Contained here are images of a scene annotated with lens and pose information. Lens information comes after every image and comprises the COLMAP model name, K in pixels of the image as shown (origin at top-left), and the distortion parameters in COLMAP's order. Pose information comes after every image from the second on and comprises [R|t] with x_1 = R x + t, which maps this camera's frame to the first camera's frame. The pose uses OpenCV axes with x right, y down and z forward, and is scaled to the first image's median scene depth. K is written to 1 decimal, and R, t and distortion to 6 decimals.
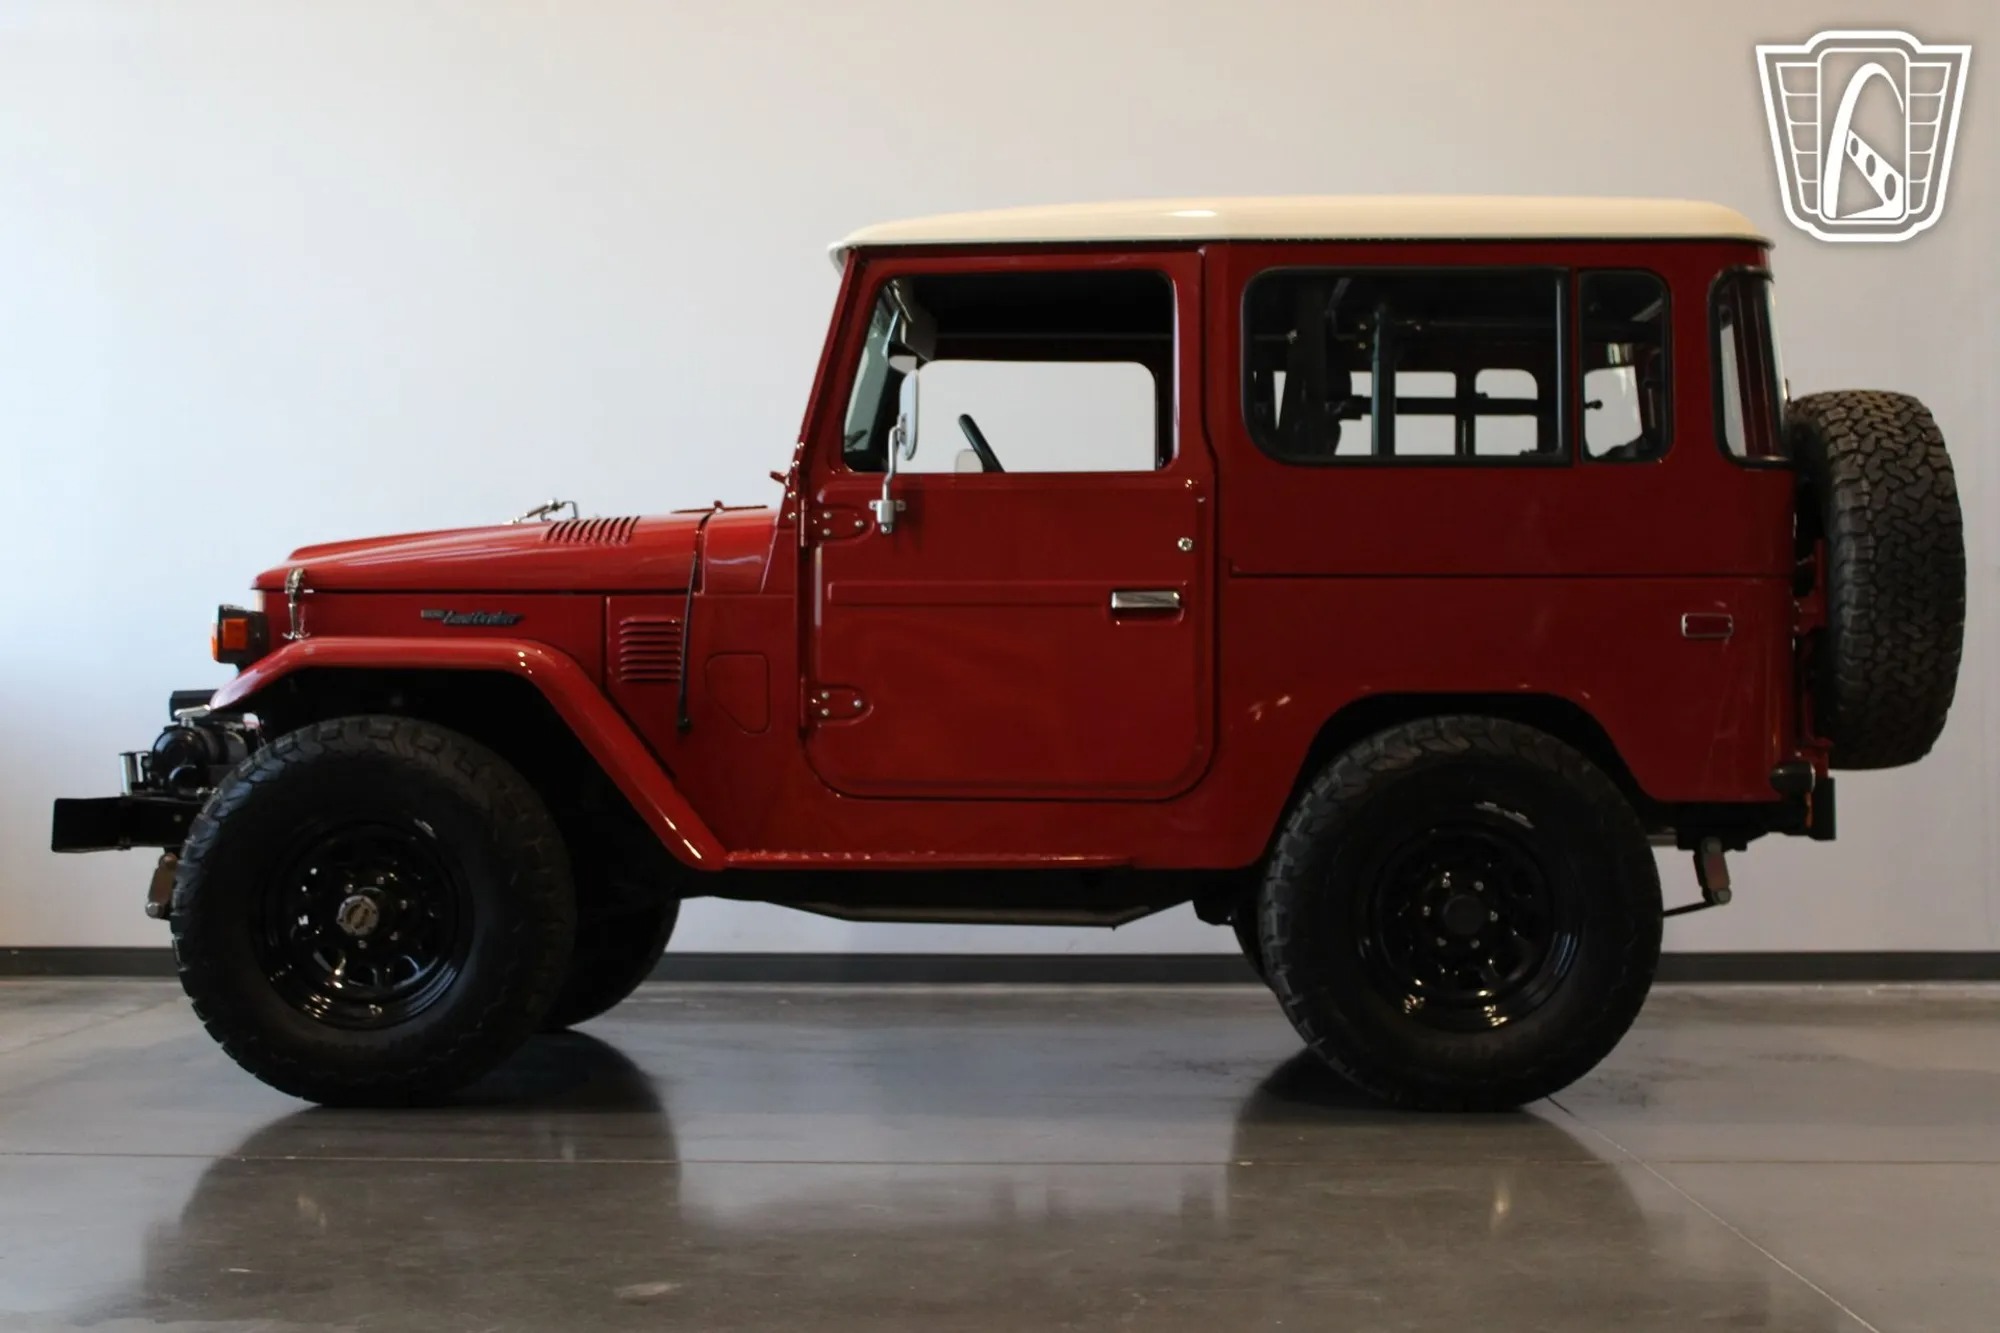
lens RADIAL K [[2636.4, 0, 1001.5], [0, 2636.4, 666.6], [0, 0, 1]] dist [-0.026368, -0.013233]
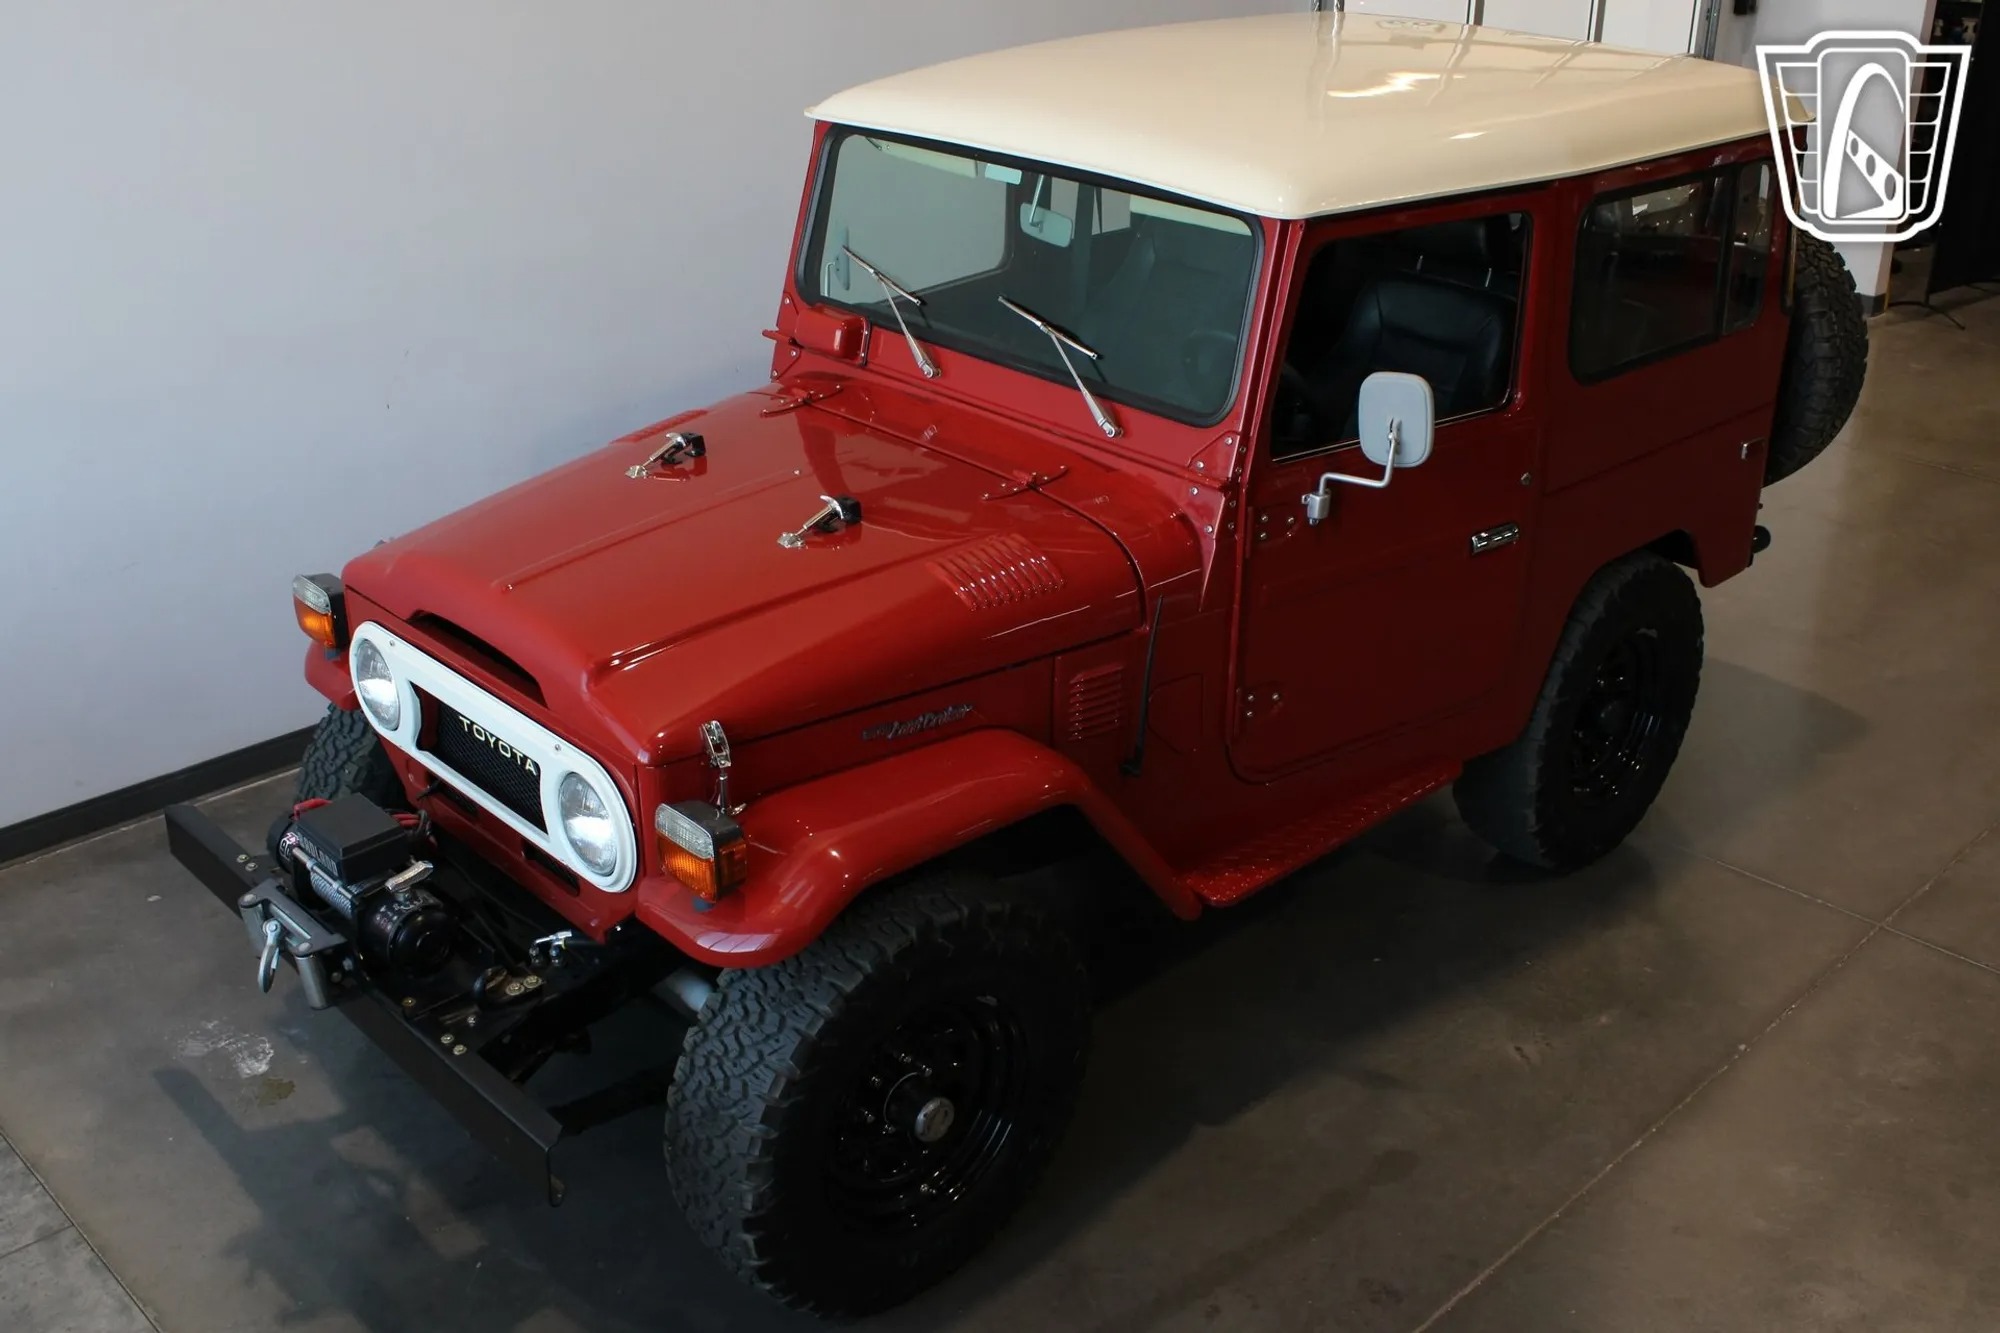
lens RADIAL K [[1983.0, 0, 1000.0], [0, 1983.0, 666.5], [0, 0, 1]] dist [-0.090568, 0.016939]
pose [[0.708336, -0.293913, 0.641775, -0.591700], [-0.024403, 0.898450, 0.438397, -0.312655], [-0.705453, -0.326193, 0.629233, 0.634901]]
